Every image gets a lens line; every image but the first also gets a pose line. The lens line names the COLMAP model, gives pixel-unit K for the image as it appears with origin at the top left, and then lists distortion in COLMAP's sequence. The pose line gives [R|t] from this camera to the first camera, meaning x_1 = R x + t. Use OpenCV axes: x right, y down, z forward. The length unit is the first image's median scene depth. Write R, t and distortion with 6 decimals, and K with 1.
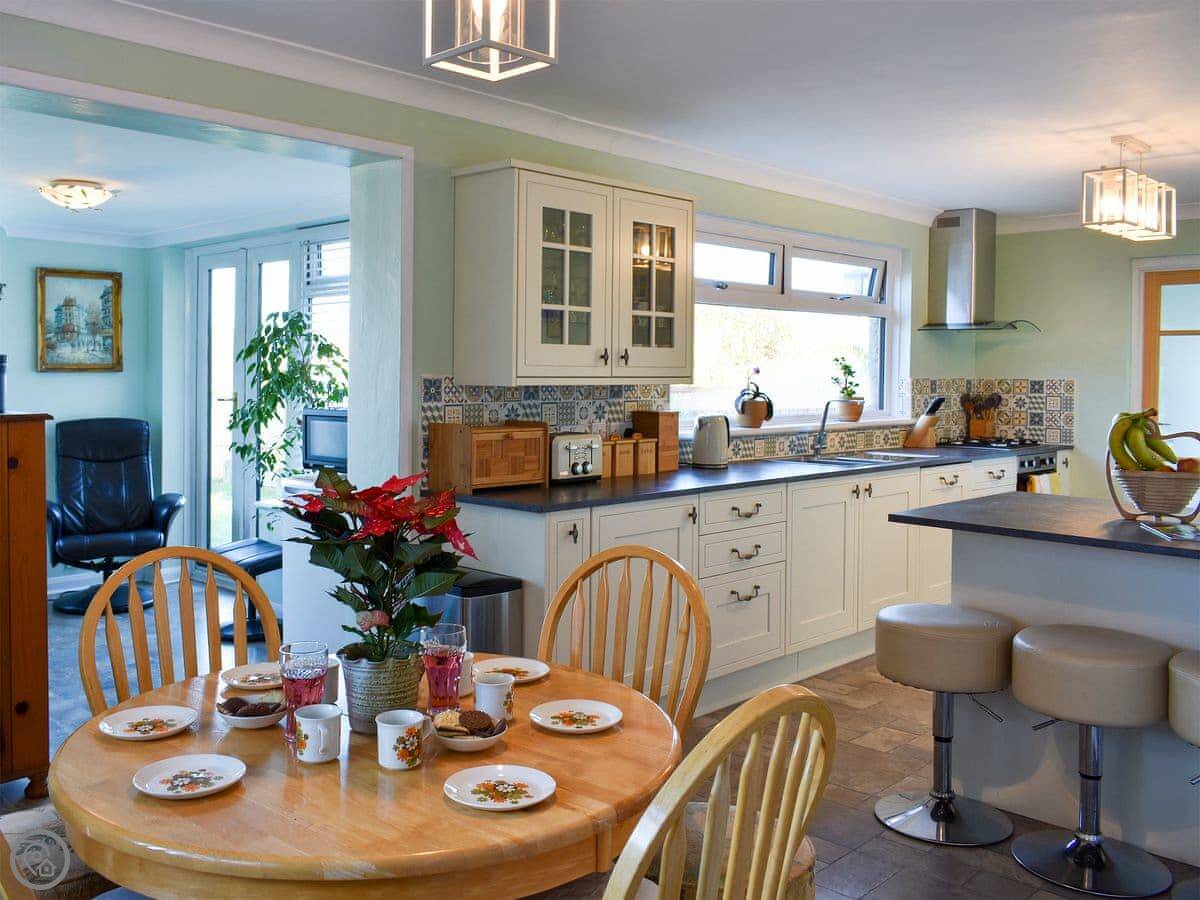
lens RADIAL K [[1108.1, 0, 600.0], [0, 1108.1, 411.8], [0, 0, 1]] dist [-0.041183, -0.013786]
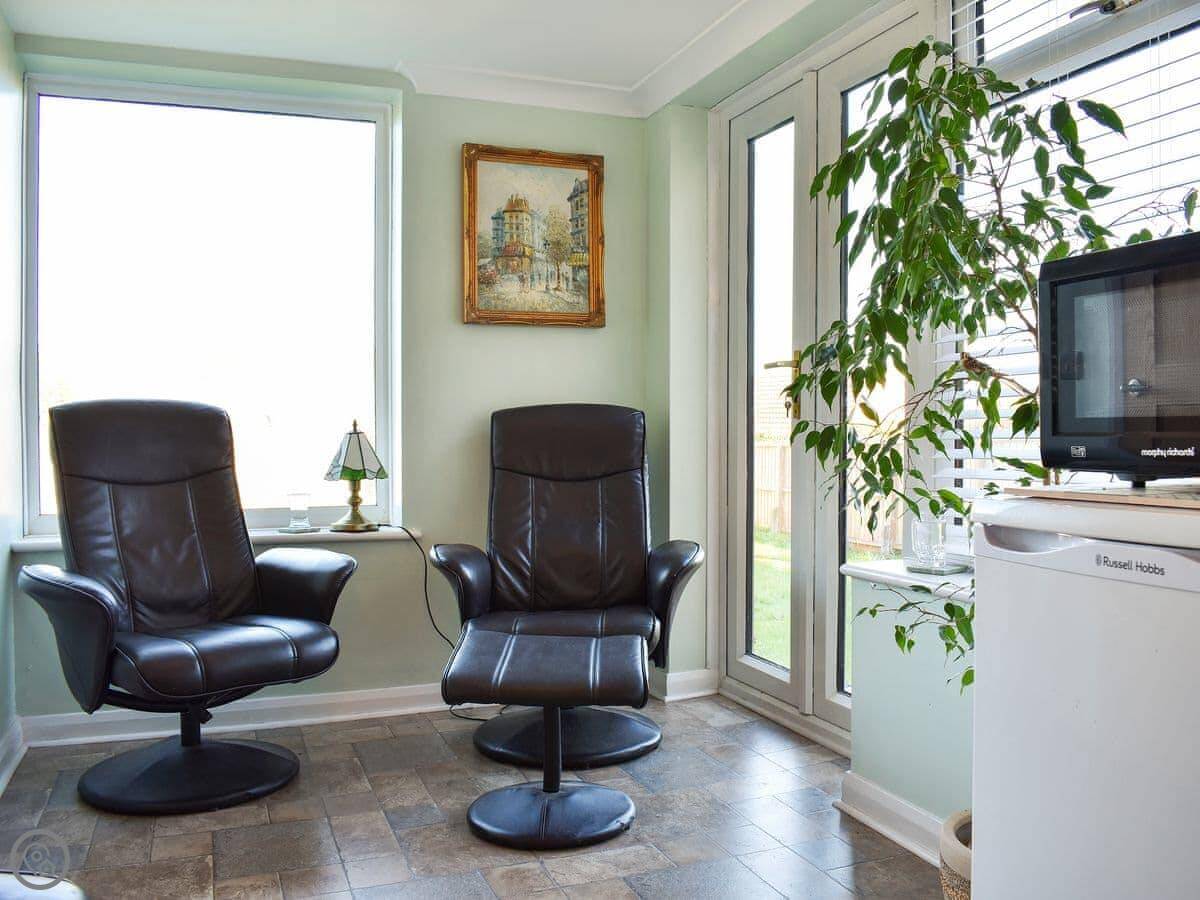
lens RADIAL K [[1108.1, 0, 600.0], [0, 1108.1, 411.8], [0, 0, 1]] dist [-0.041183, -0.013786]
pose [[0.887013, -0.018628, -0.461368, -0.176431], [-0.004609, 0.998779, -0.049188, 0.038488], [0.461721, 0.045757, 0.885844, 0.506766]]
